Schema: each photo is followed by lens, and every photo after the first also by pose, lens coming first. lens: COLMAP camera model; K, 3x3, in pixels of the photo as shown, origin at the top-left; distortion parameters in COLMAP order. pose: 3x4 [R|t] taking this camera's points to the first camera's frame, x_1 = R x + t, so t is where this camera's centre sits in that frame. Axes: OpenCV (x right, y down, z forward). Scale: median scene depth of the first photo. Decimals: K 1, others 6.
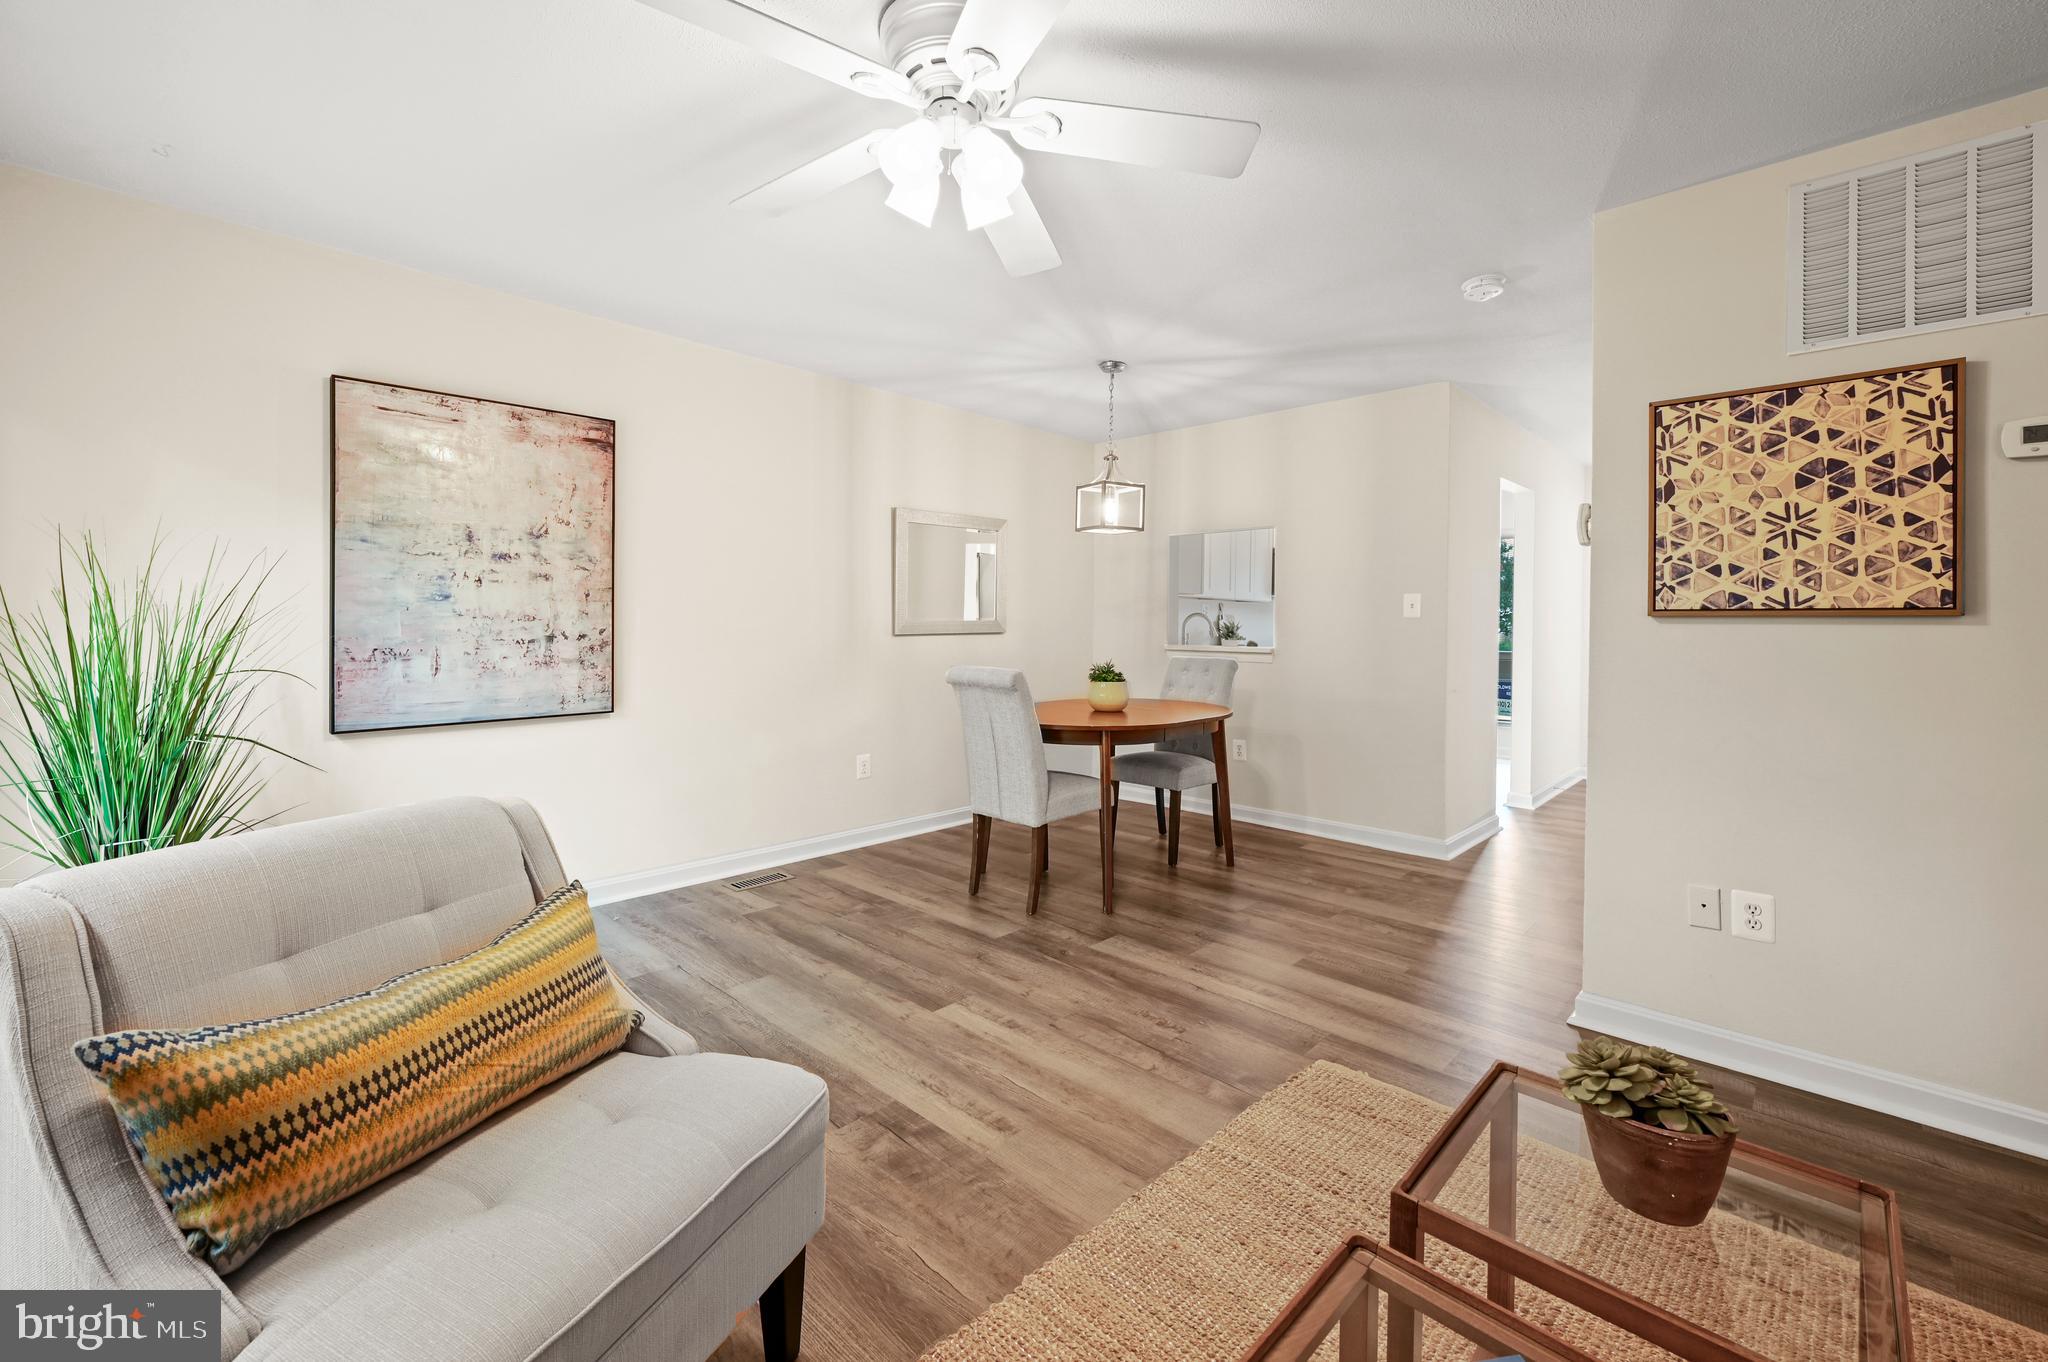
lens RADIAL K [[846.2, 0, 1031.8], [0, 846.2, 619.2], [0, 0, 1]] dist [0.000293, 0.000483]
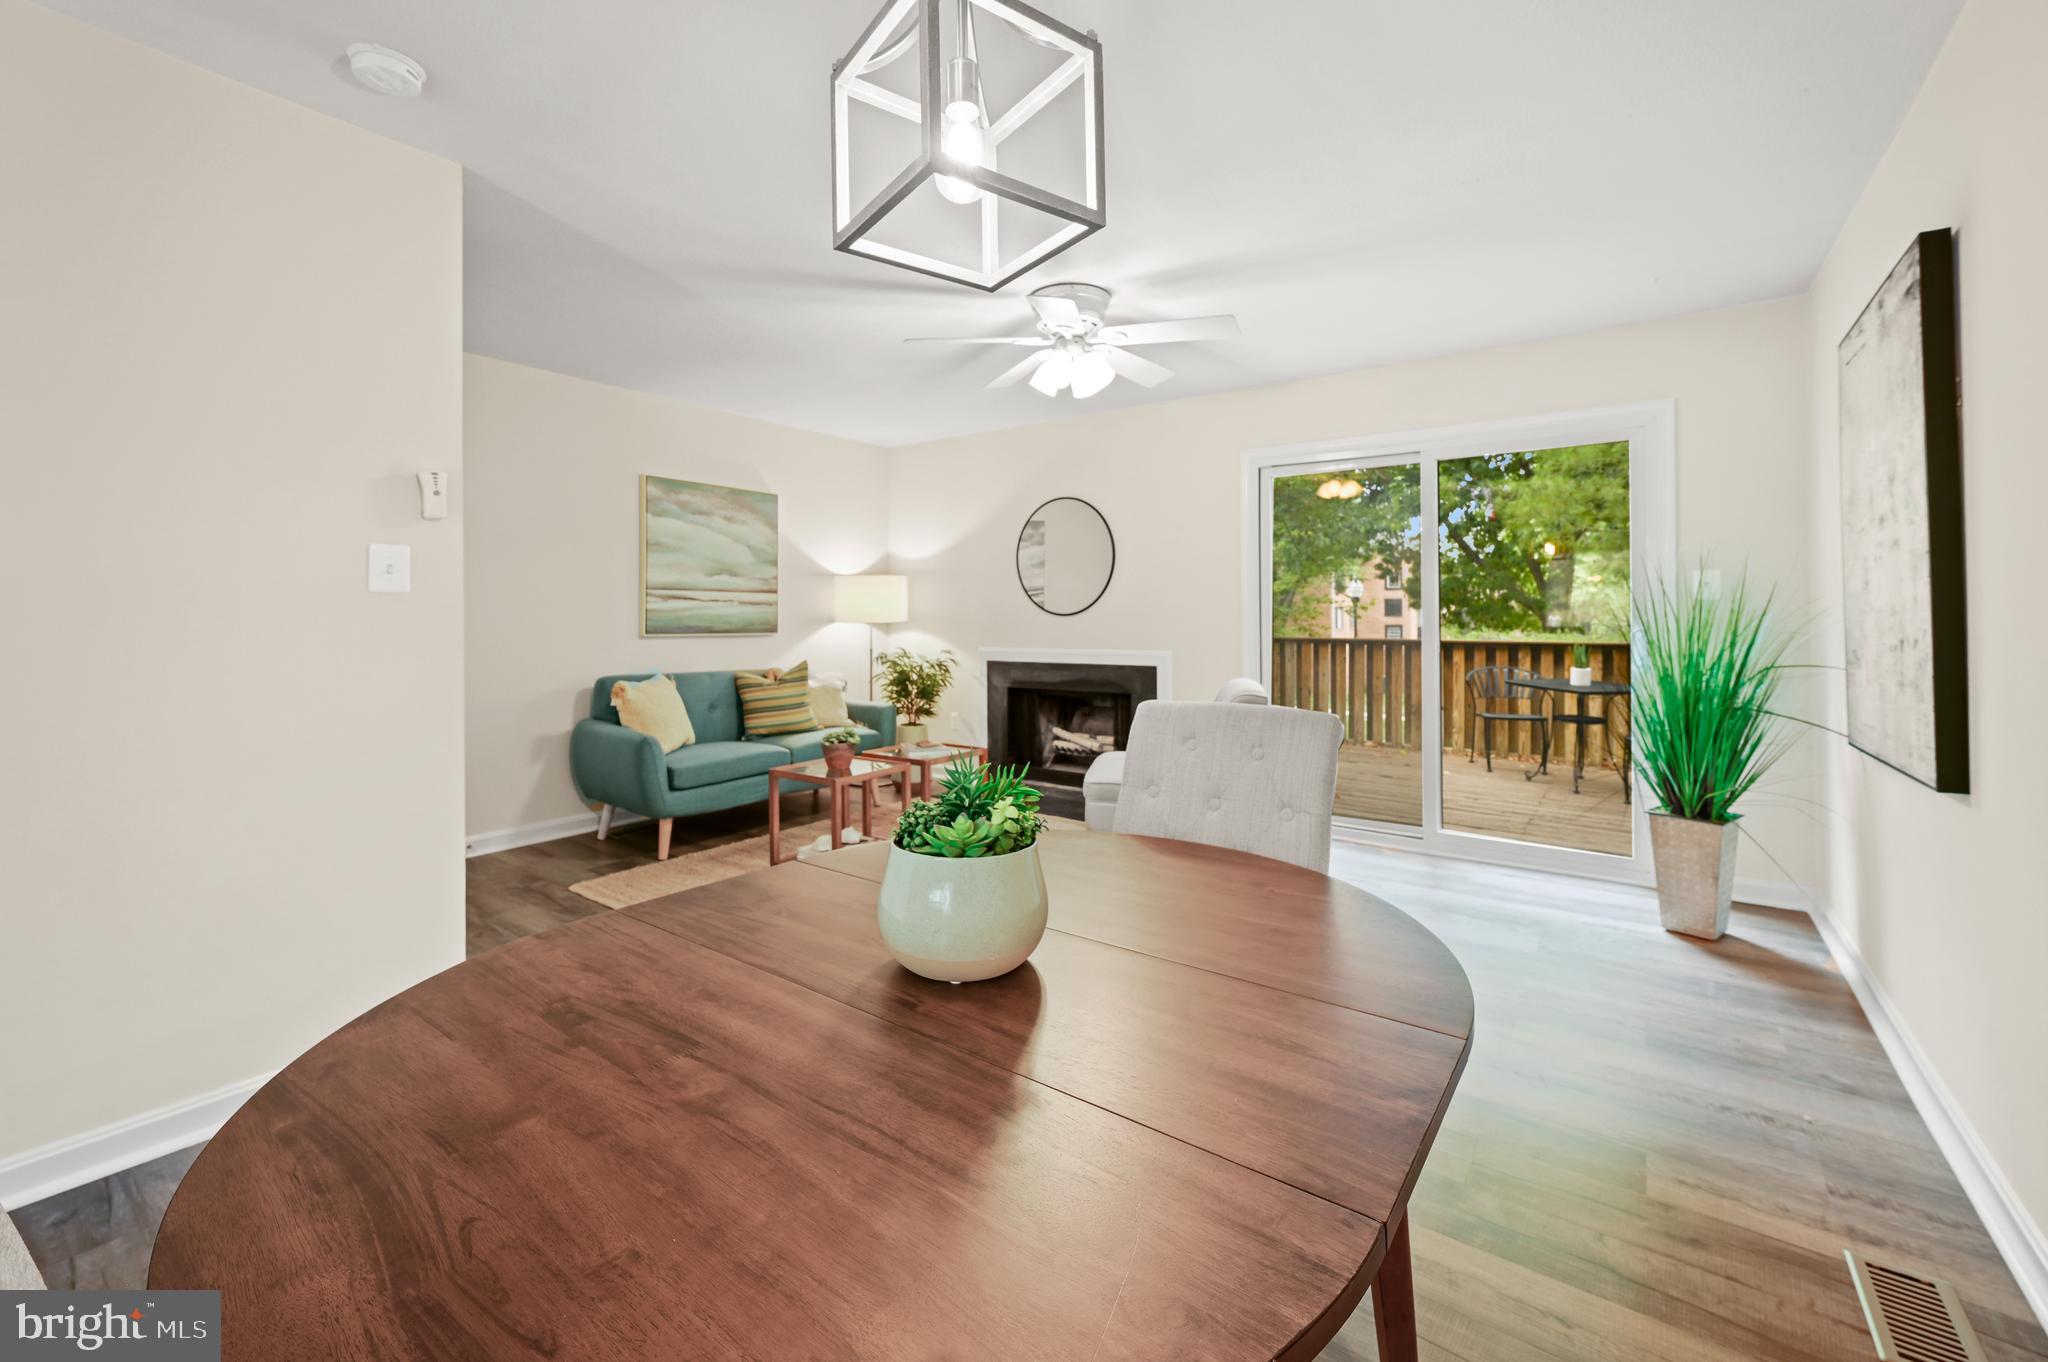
lens RADIAL K [[842.8, 0, 1020.6], [0, 842.8, 602.9], [0, 0, 1]] dist [0.003318, 0.000044]
pose [[-0.992396, -0.010833, -0.122608, 0.146783], [-0.008111, 0.999710, -0.022681, 0.013666], [0.122819, -0.021514, -0.992196, 1.738613]]
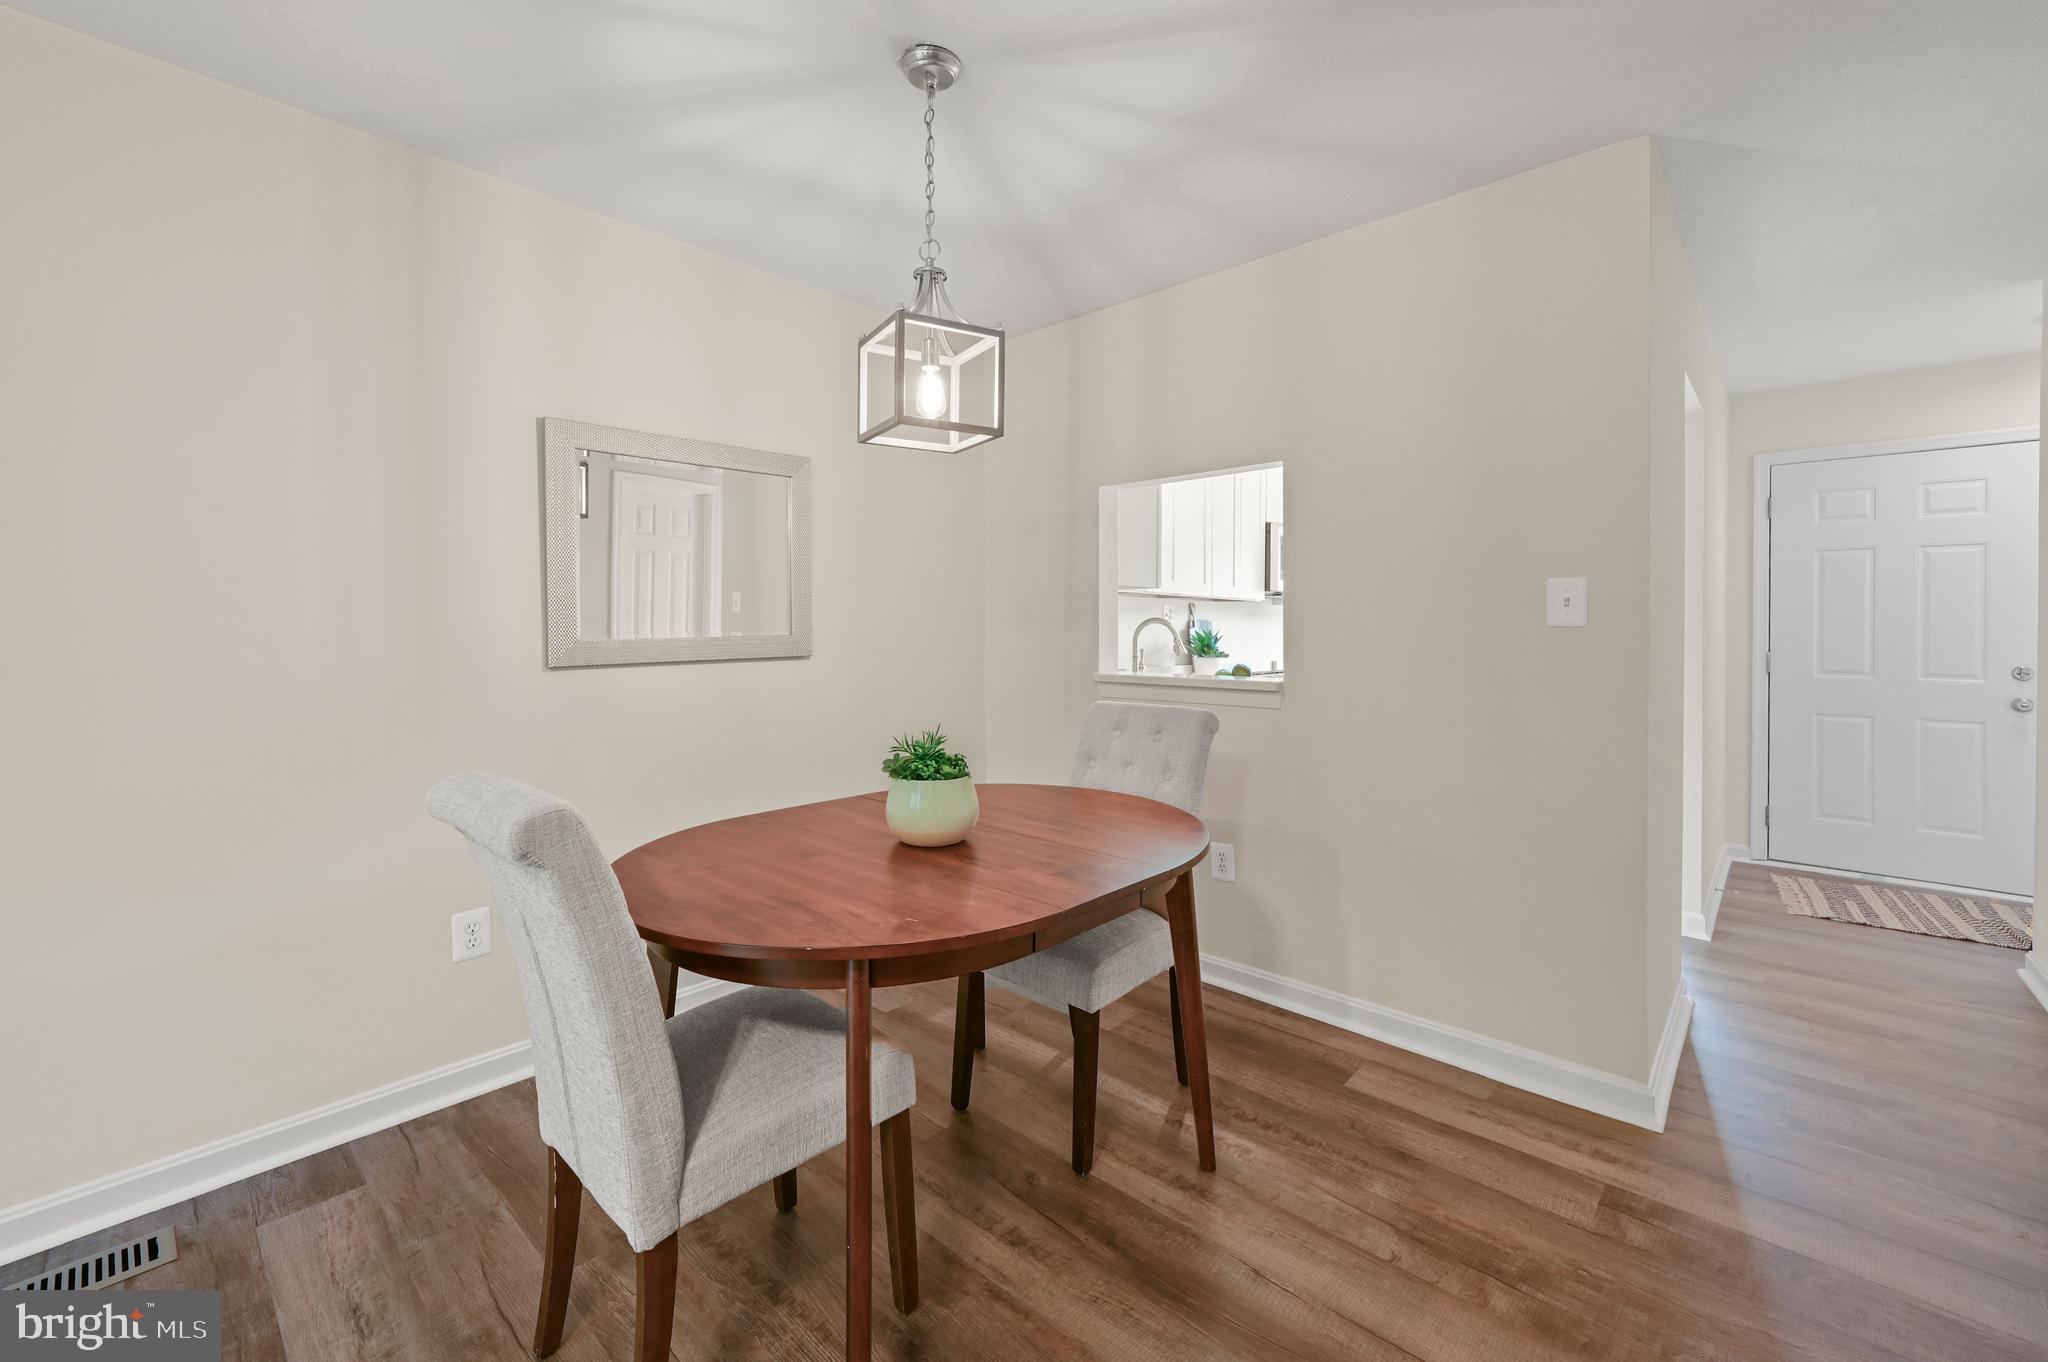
lens RADIAL K [[846.2, 0, 1031.8], [0, 846.2, 619.2], [0, 0, 1]] dist [0.000293, 0.000483]
pose [[0.999707, -0.007847, 0.022898, 0.187179], [0.007935, 0.999961, -0.003756, -0.009995], [-0.022867, 0.003937, 0.999731, 0.767760]]
